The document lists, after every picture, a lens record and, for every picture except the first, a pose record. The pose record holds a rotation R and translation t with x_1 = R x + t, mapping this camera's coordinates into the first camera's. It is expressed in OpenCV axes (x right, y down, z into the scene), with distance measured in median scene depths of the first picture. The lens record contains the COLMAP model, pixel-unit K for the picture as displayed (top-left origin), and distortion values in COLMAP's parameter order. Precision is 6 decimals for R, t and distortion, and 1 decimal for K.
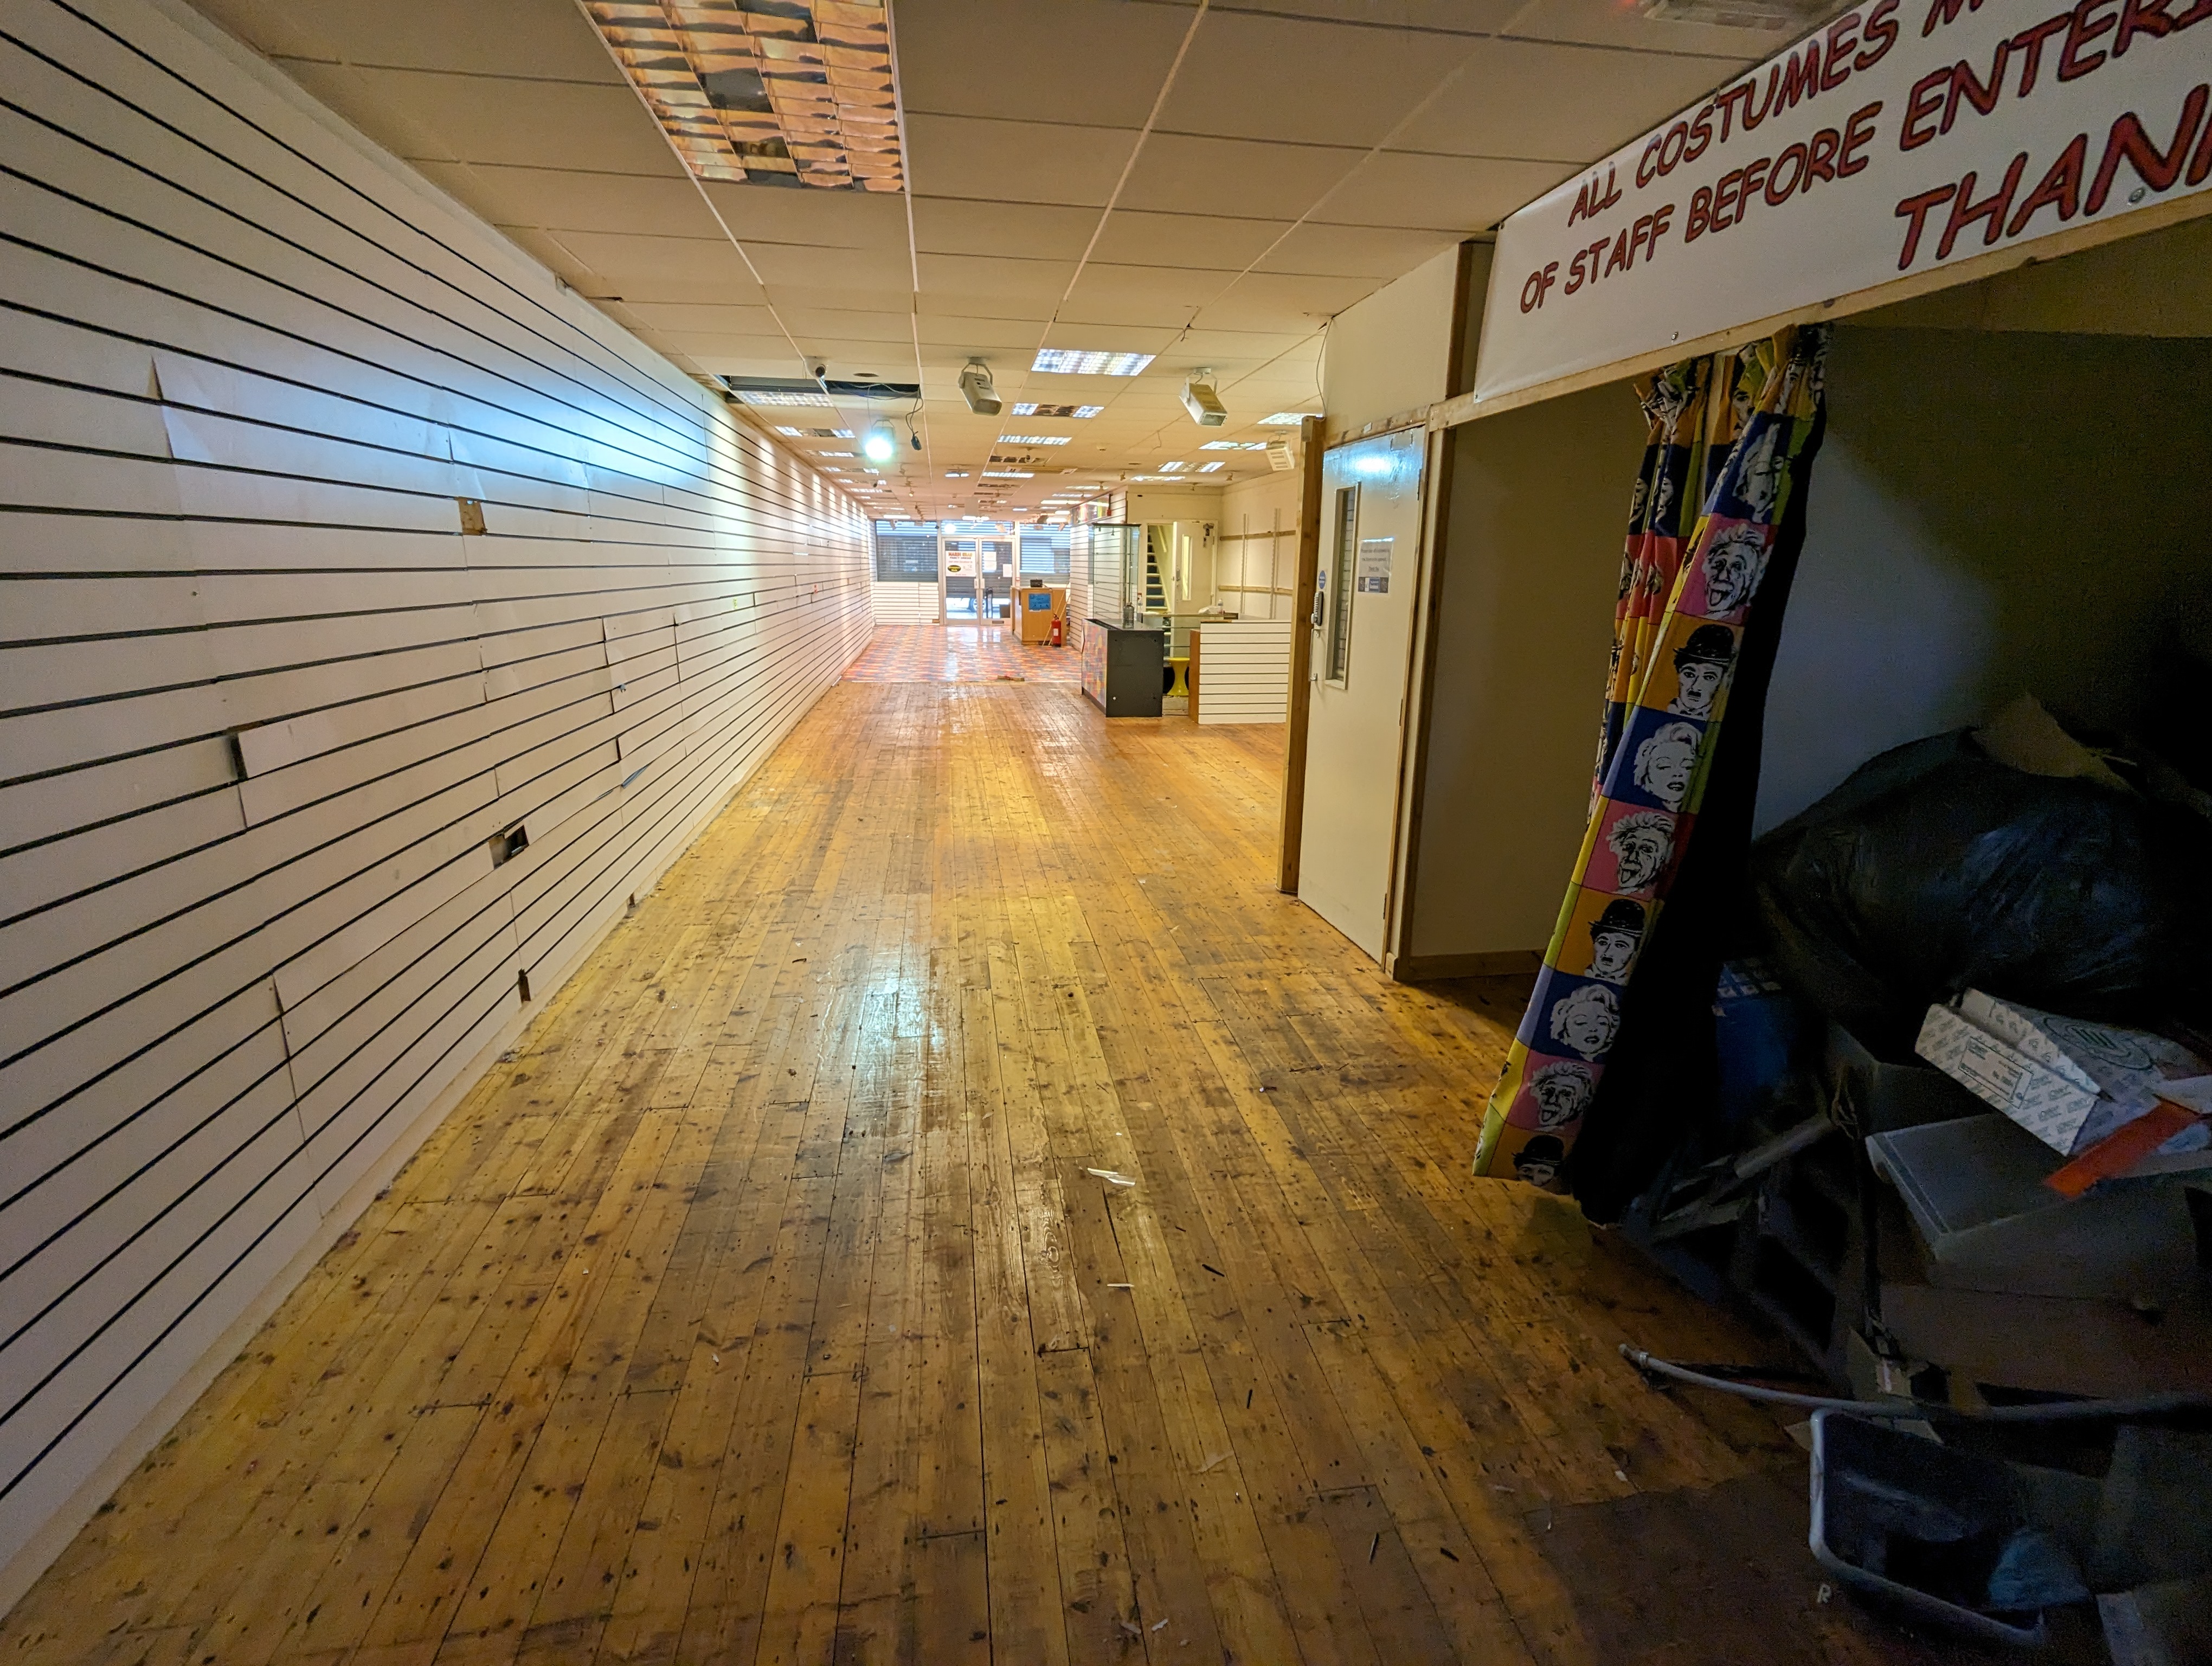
lens RADIAL K [[1057.4, 0, 1118.7], [0, 1057.4, 836.4], [0, 0, 1]] dist [0.002952, 0.000148]
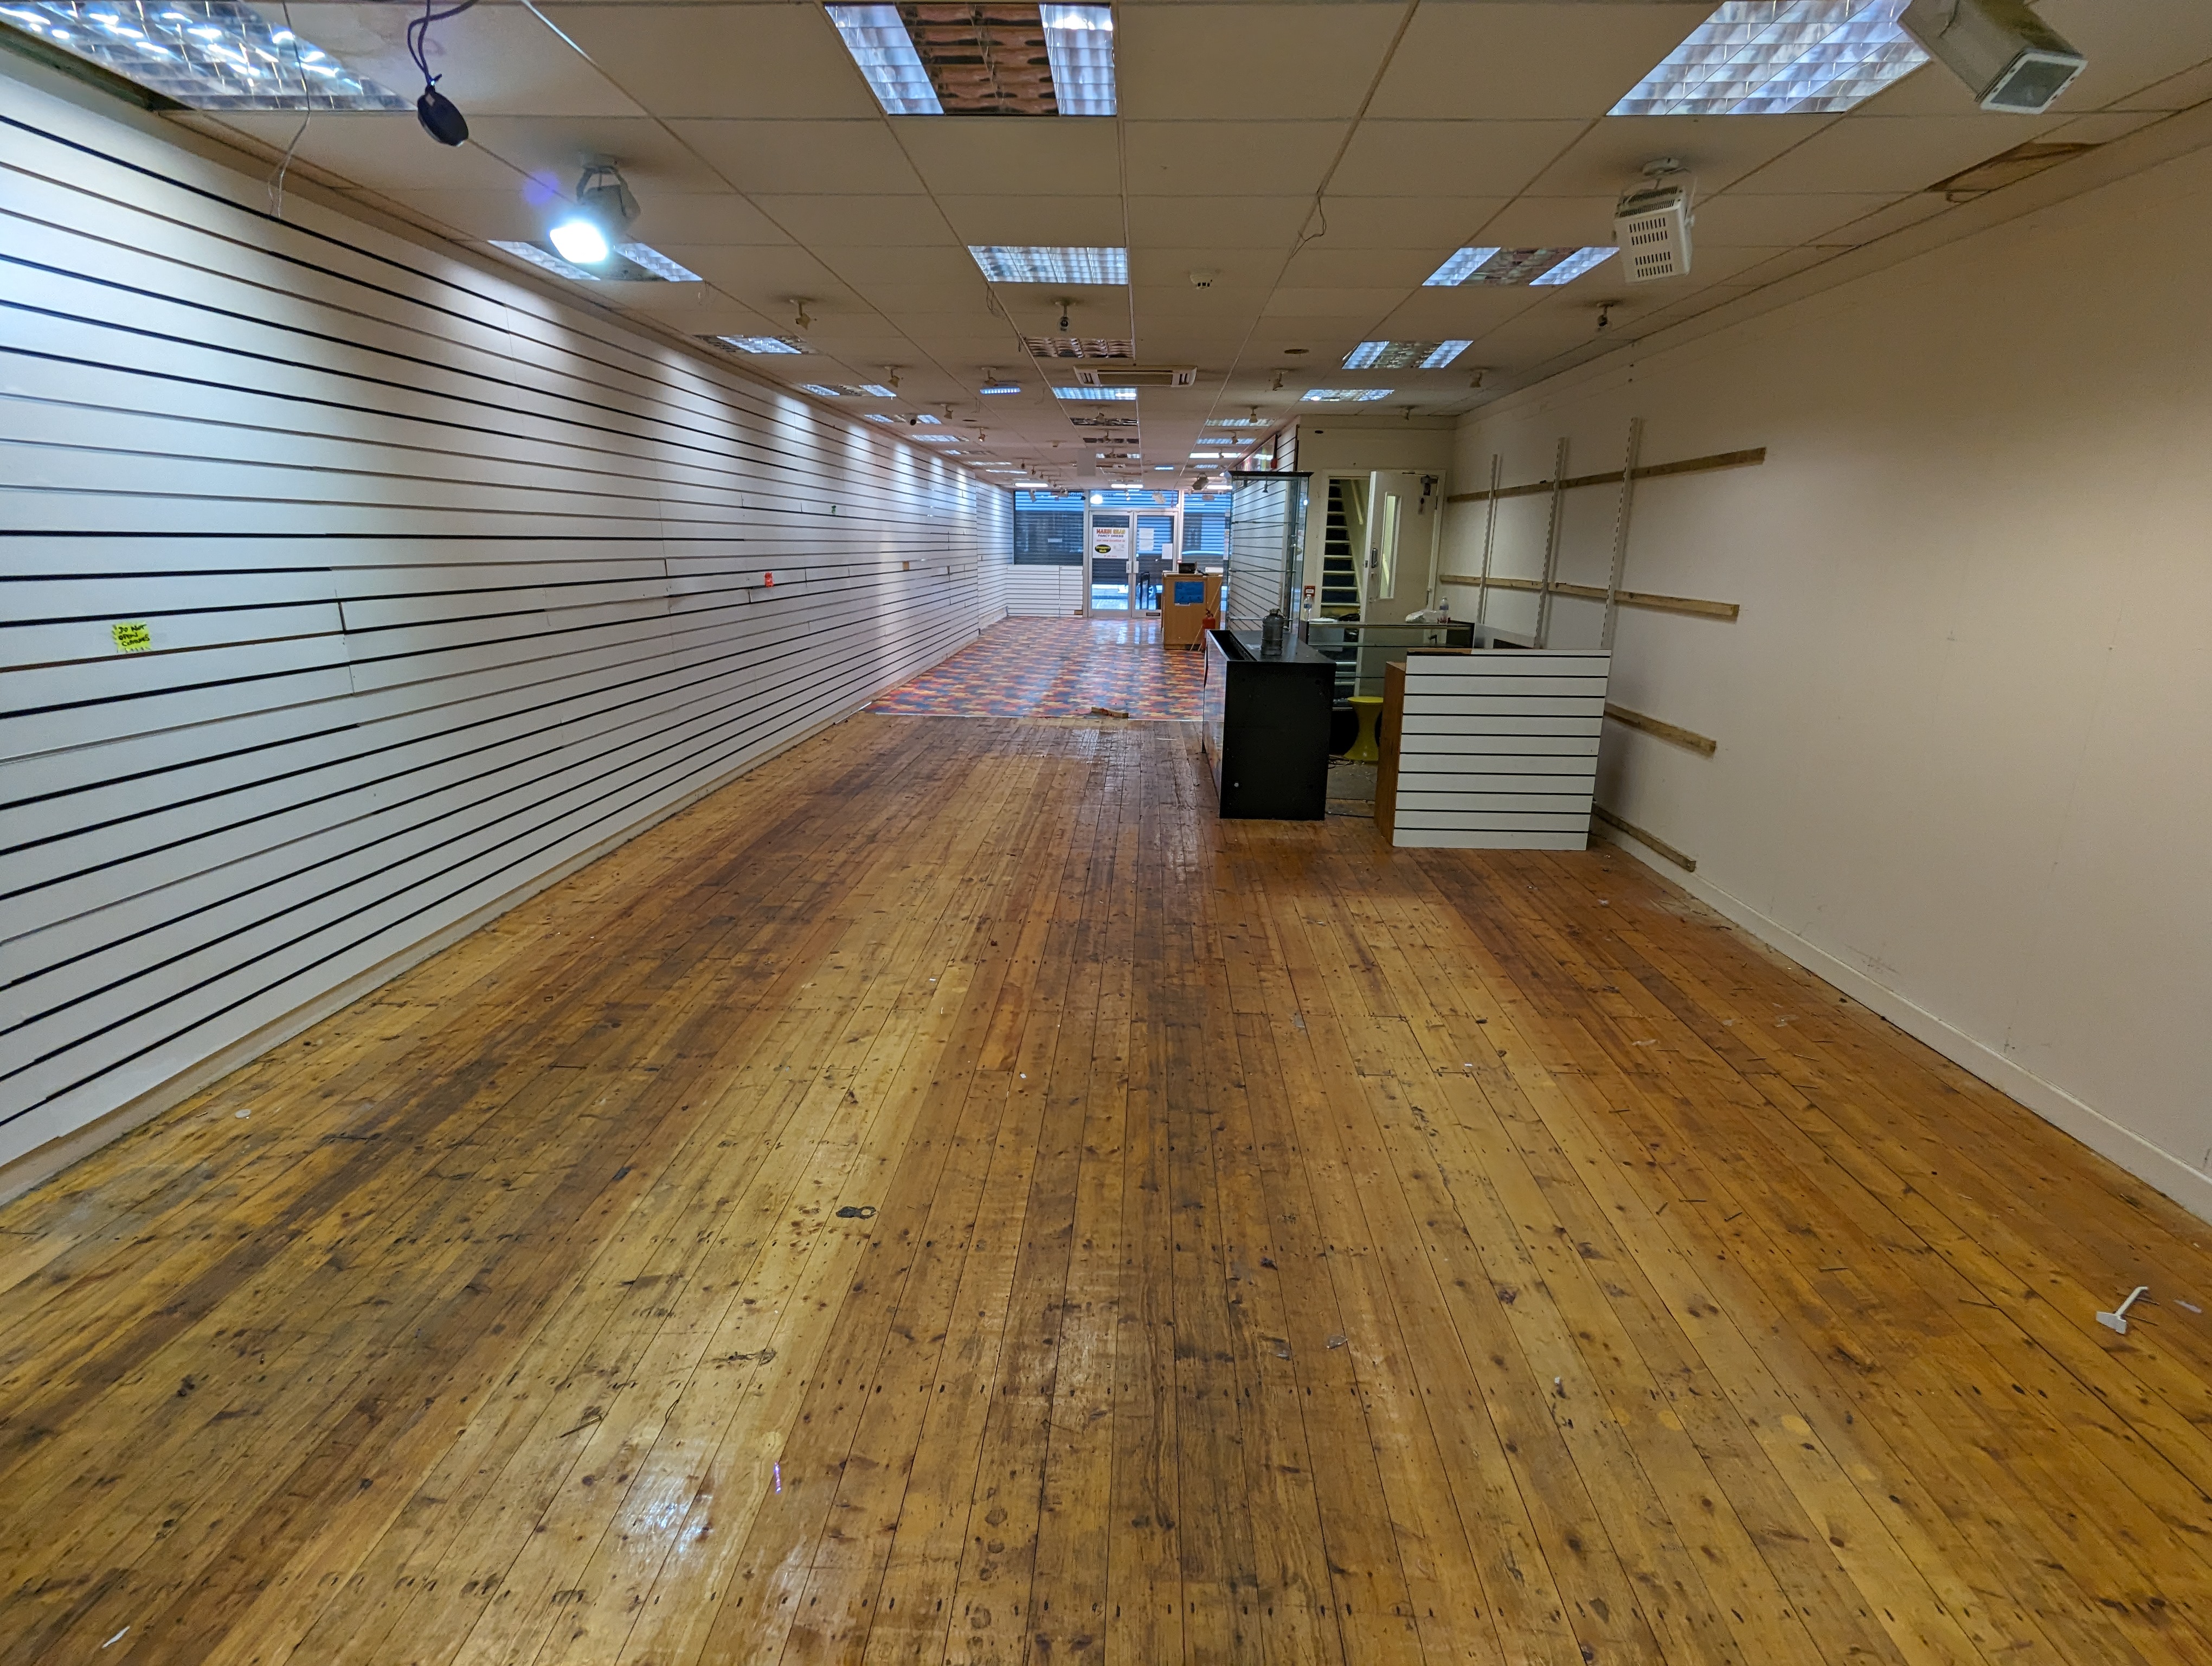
lens RADIAL K [[1057.4, 0, 1102.7], [0, 1057.4, 832.4], [0, 0, 1]] dist [0.002952, 0.000148]
pose [[0.979929, 0.051735, -0.192517, 0.026880], [-0.049171, 0.998627, 0.018075, -0.086963], [0.193188, -0.008246, 0.981127, 0.348064]]
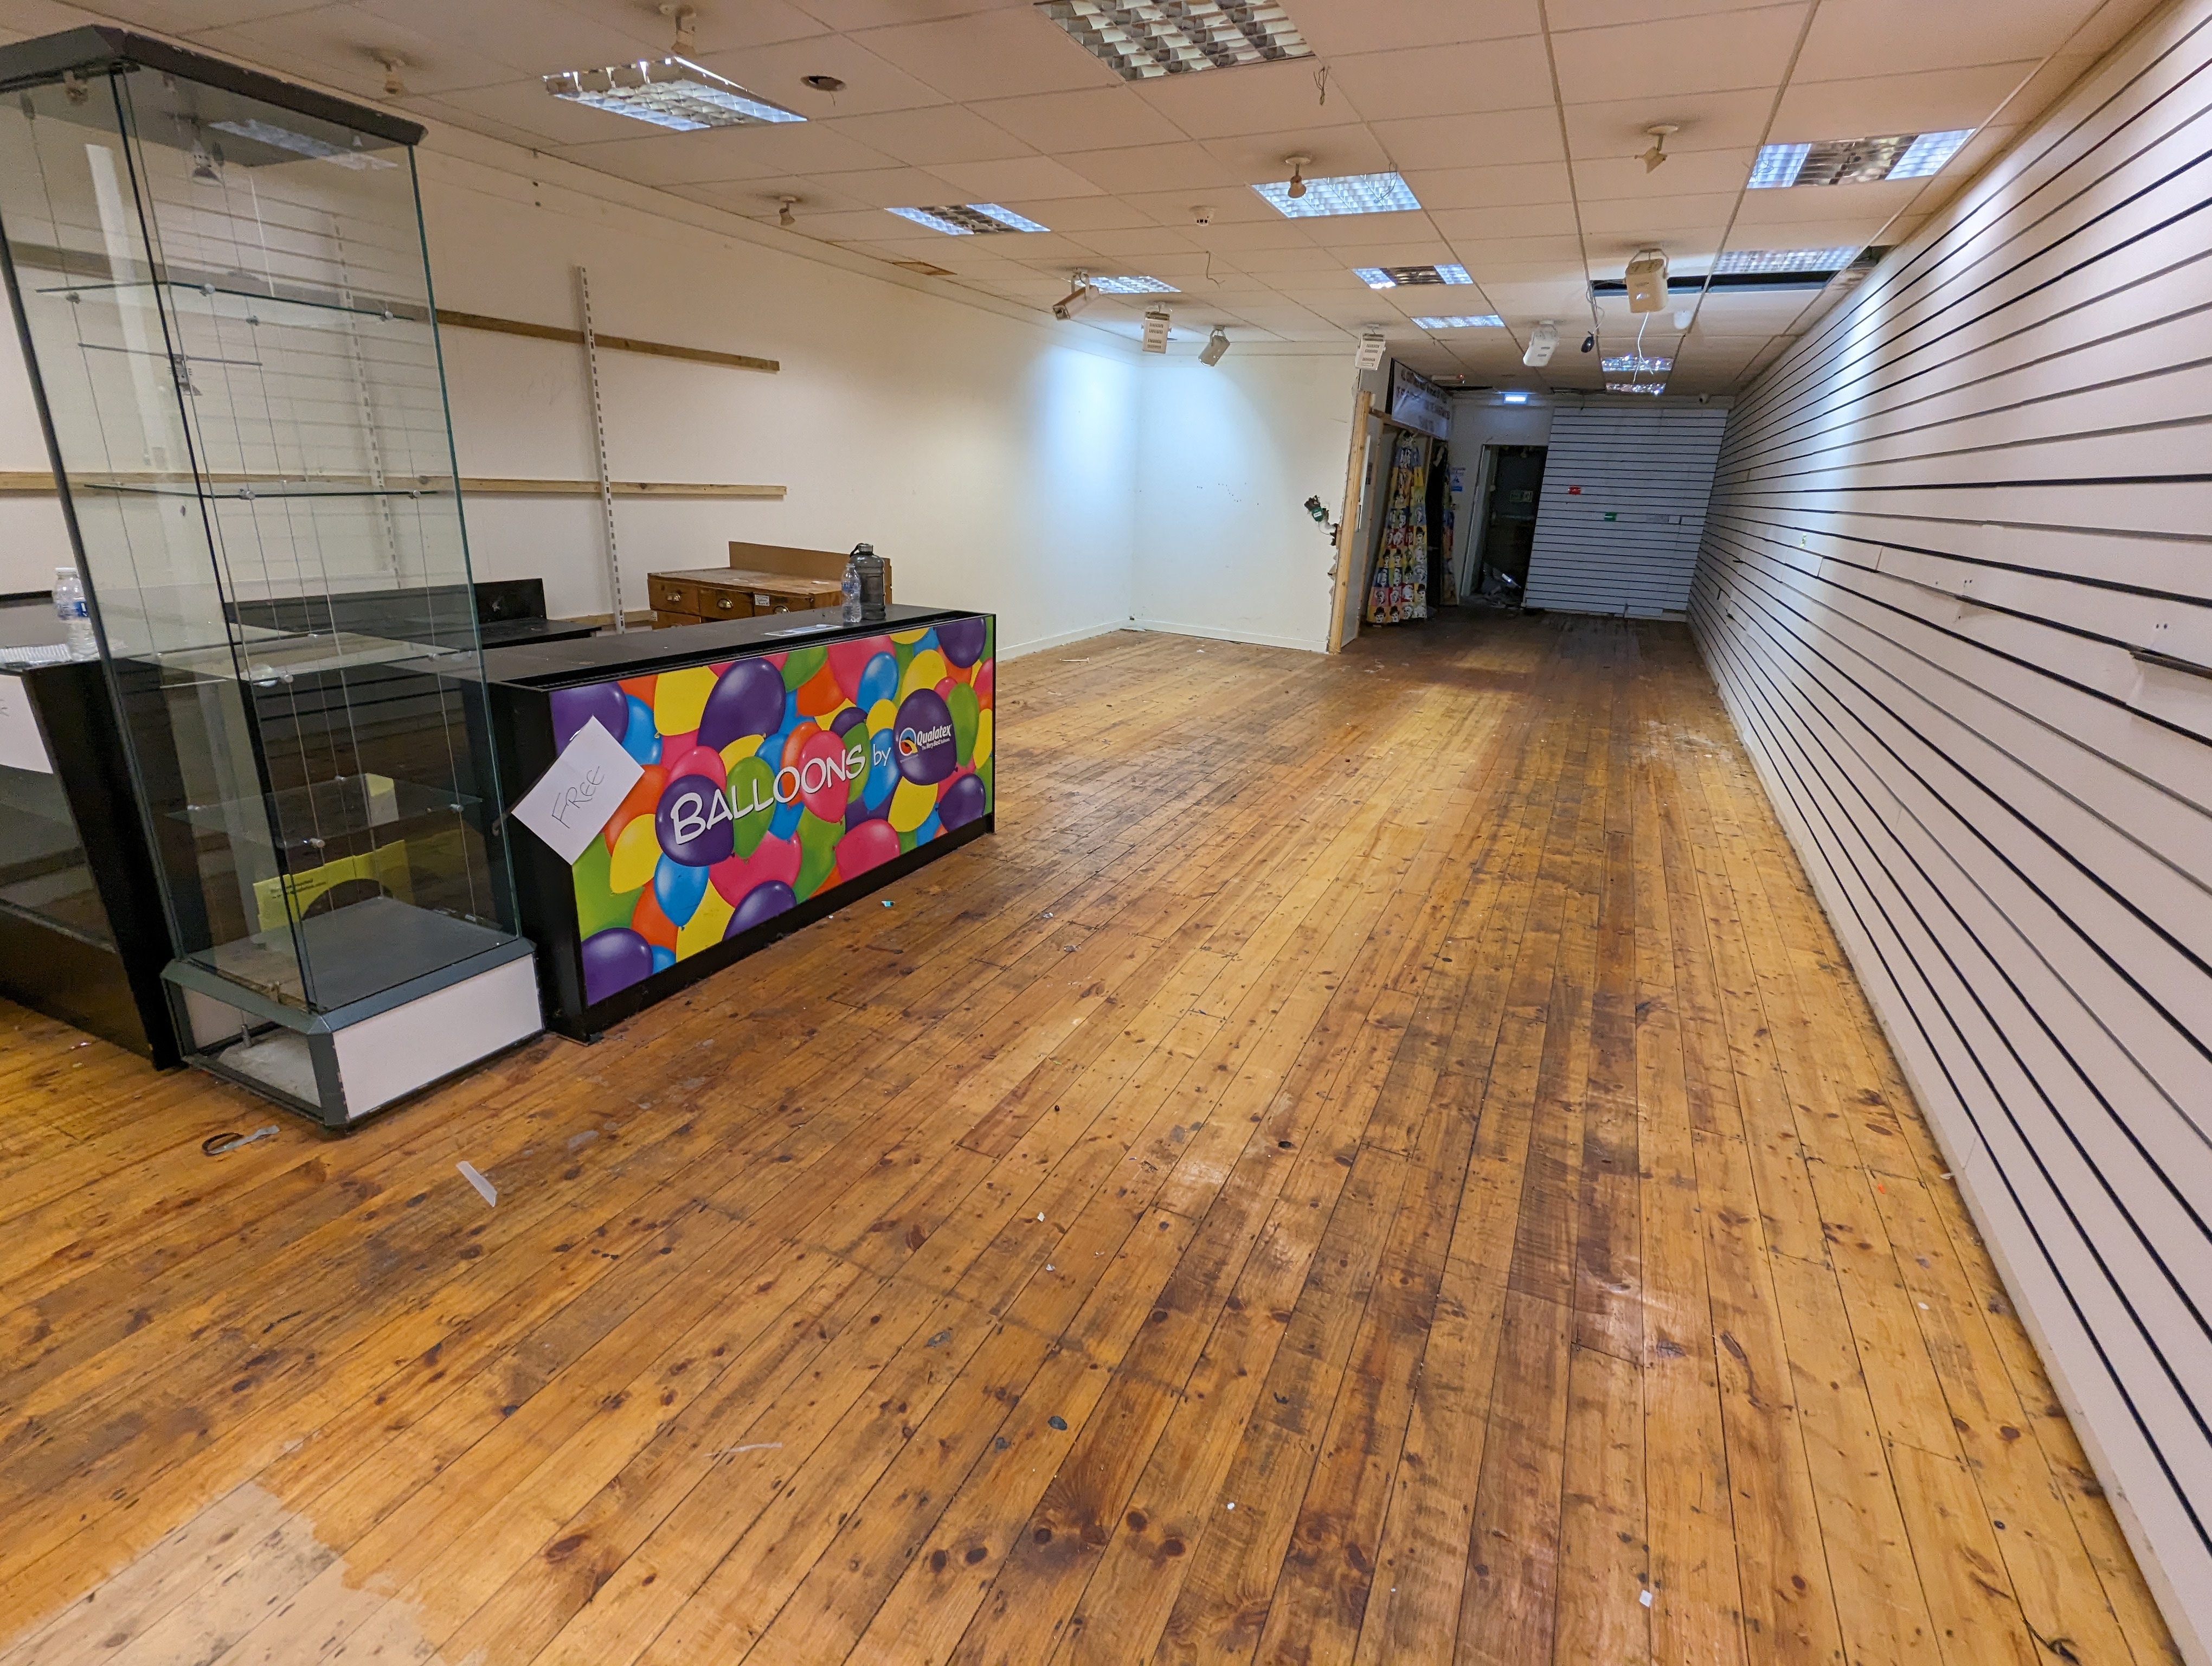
lens RADIAL K [[1057.4, 0, 1106.6], [0, 1057.4, 835.5], [0, 0, 1]] dist [0.002952, 0.000148]
pose [[-0.825402, -0.227233, 0.516795, -0.200059], [0.087755, 0.852648, 0.515064, -0.245744], [-0.557683, 0.470486, -0.683836, 0.979233]]
